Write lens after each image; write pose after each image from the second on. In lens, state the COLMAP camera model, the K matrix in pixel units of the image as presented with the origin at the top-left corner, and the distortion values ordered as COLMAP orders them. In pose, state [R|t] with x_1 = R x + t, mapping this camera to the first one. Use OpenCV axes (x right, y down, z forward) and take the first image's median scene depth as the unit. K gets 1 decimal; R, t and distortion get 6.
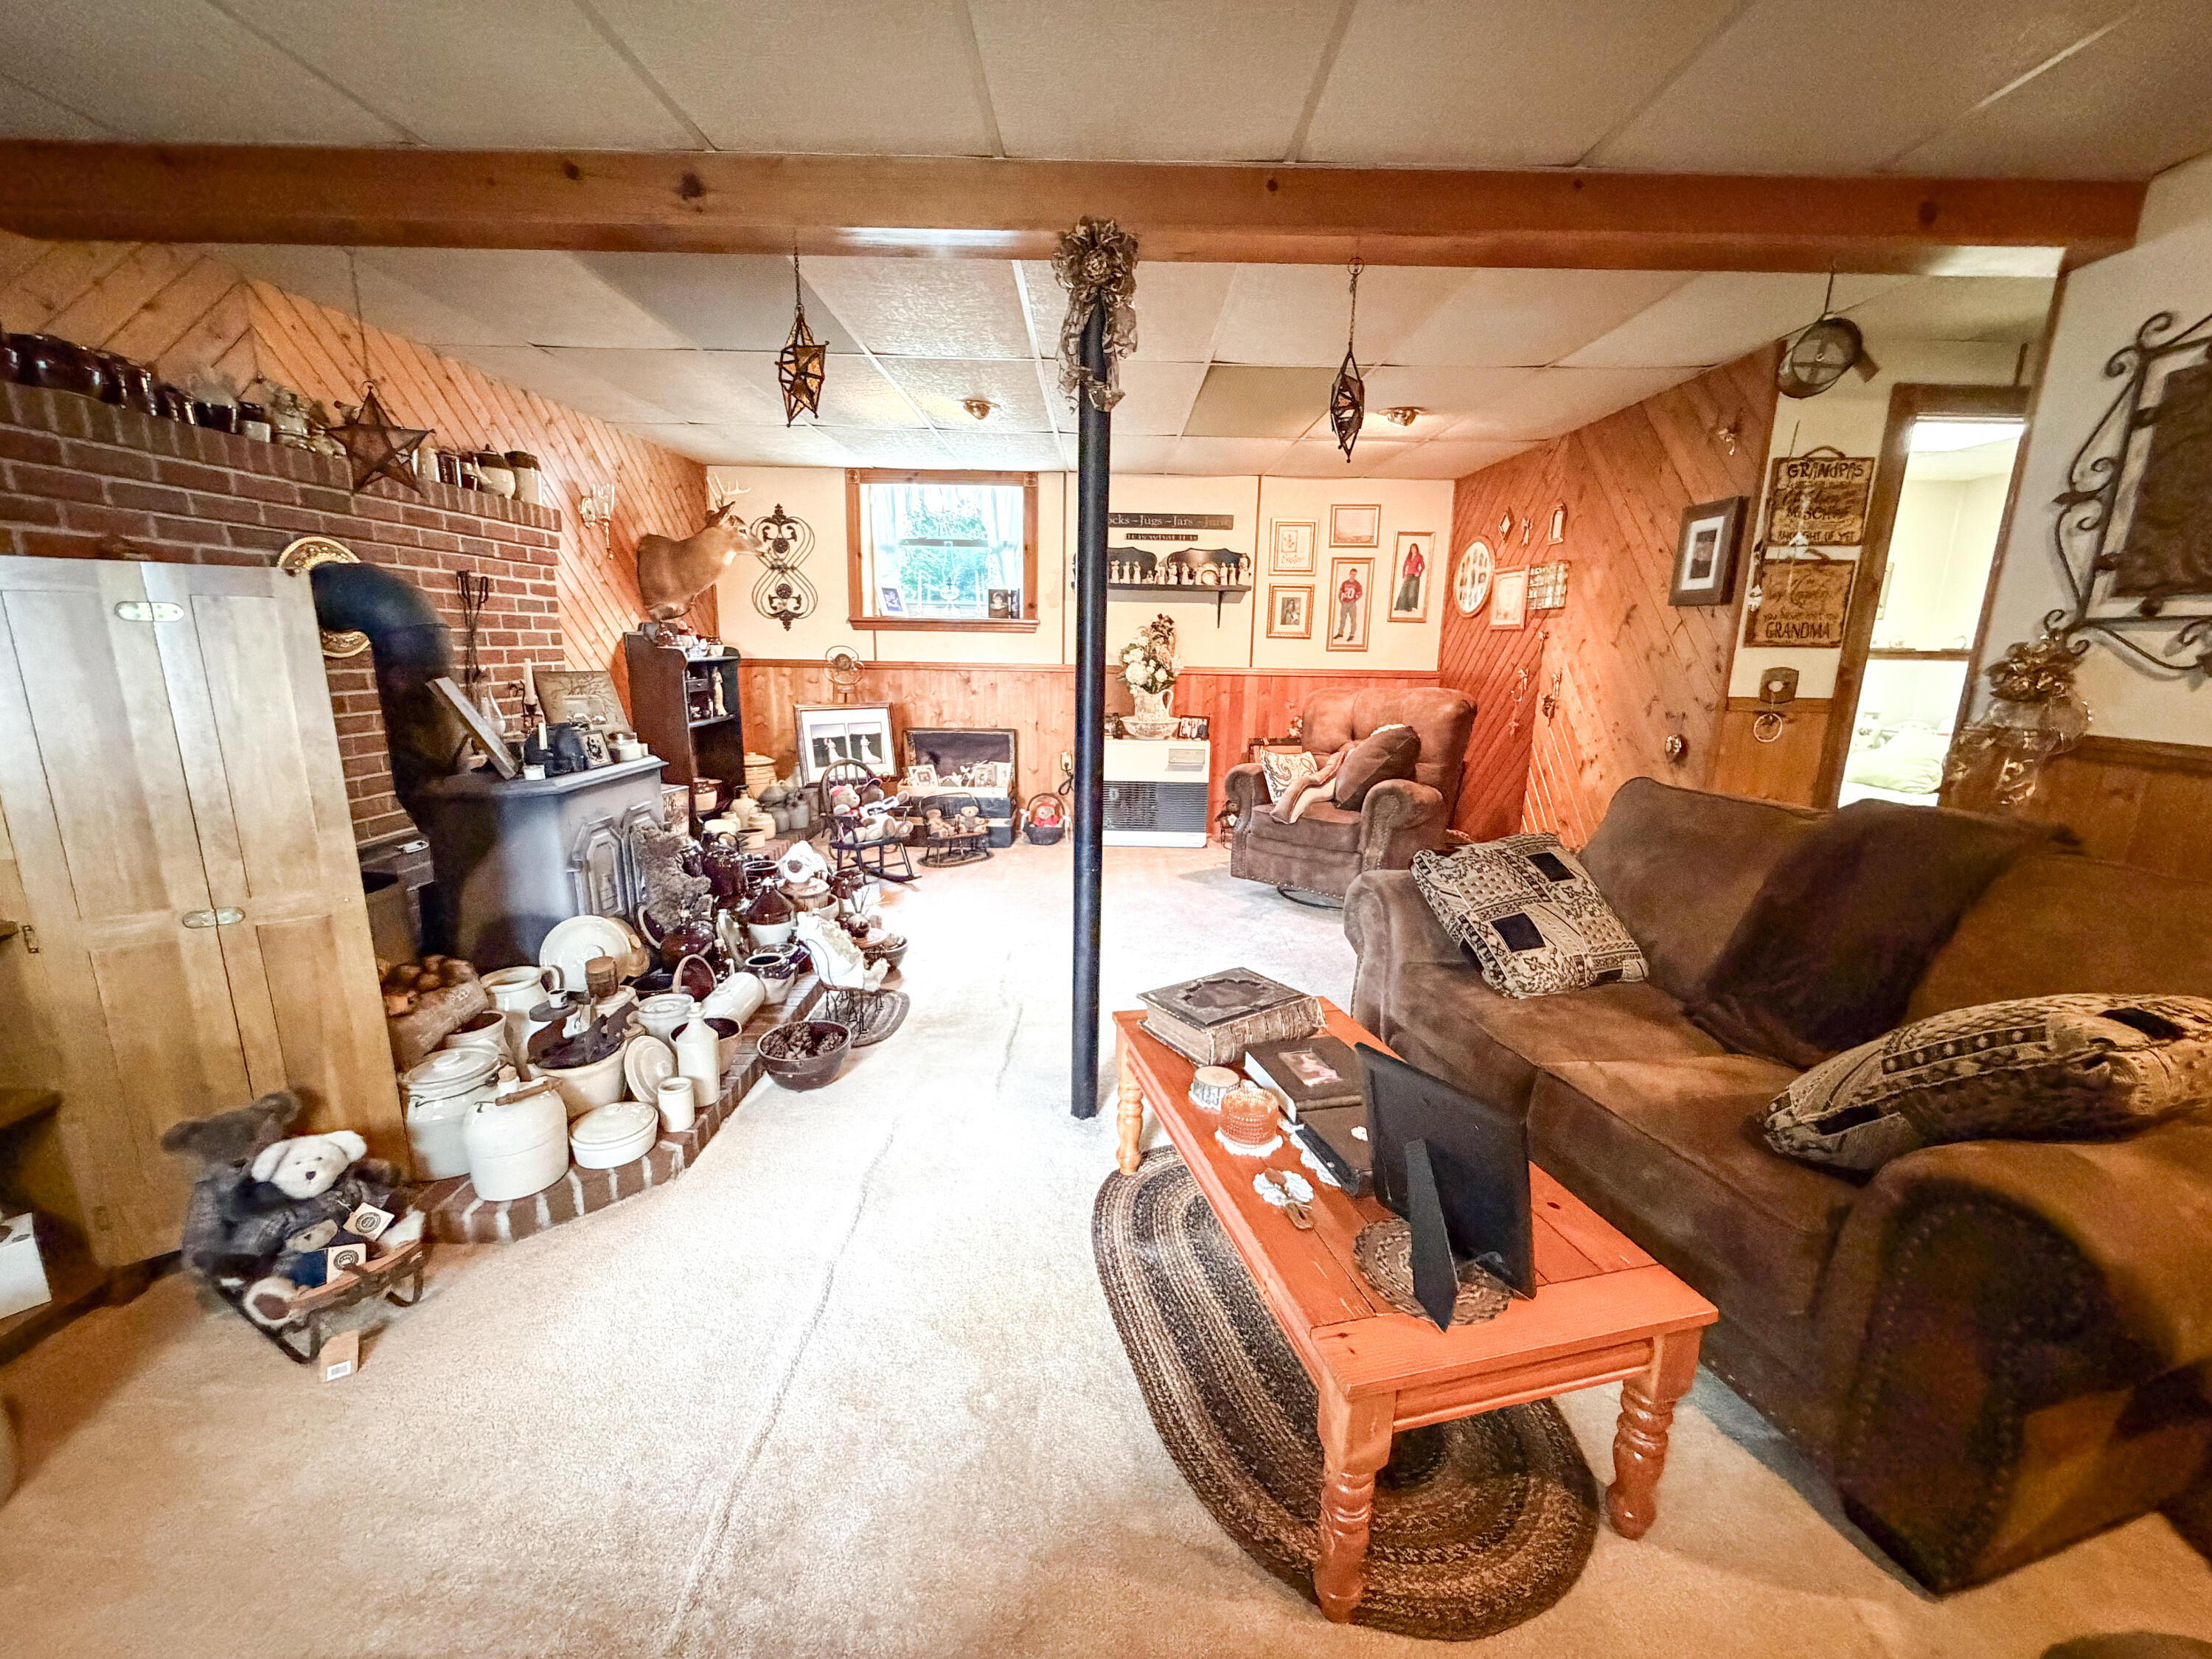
lens RADIAL K [[876.1, 0, 1100.2], [0, 876.1, 831.6], [0, 0, 1]] dist [-0.000781, -0.000209]
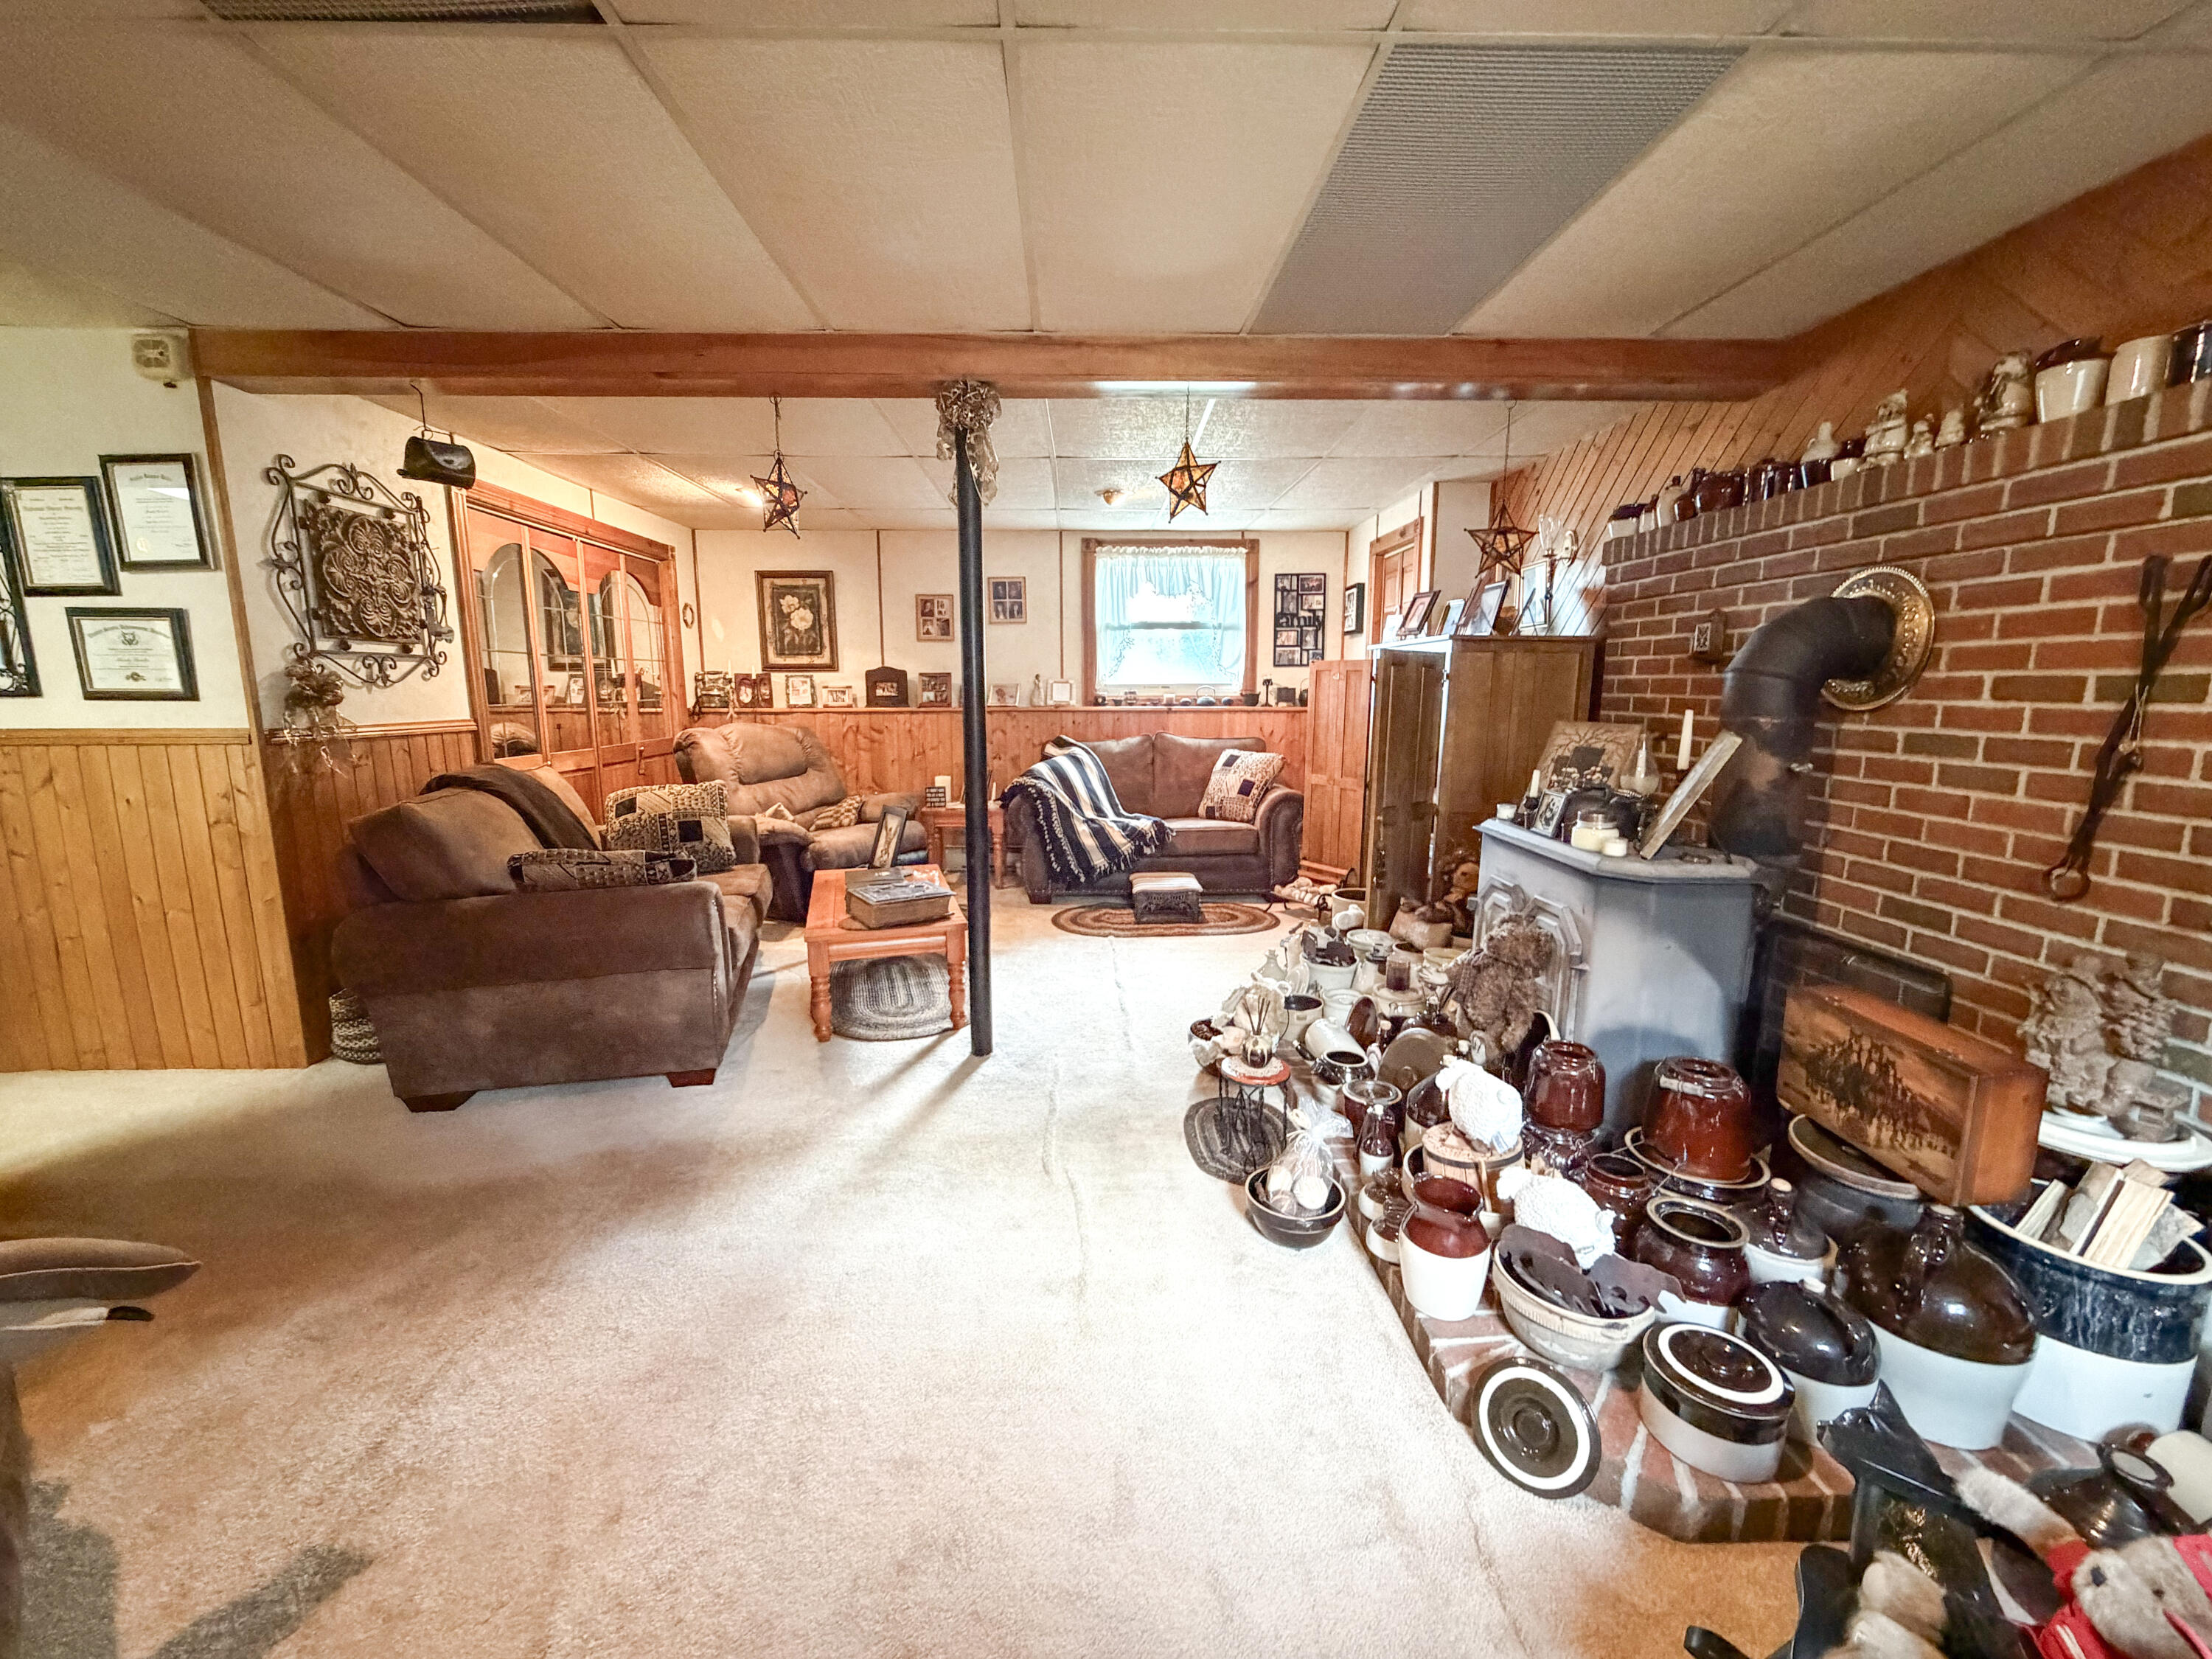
lens RADIAL K [[876.1, 0, 1100.2], [0, 876.1, 831.6], [0, 0, 1]] dist [-0.000781, -0.000209]
pose [[-0.999379, -0.012881, -0.032785, -0.181908], [-0.024165, 0.927902, 0.372040, -0.560901], [0.025629, 0.372601, -0.927637, 2.612709]]
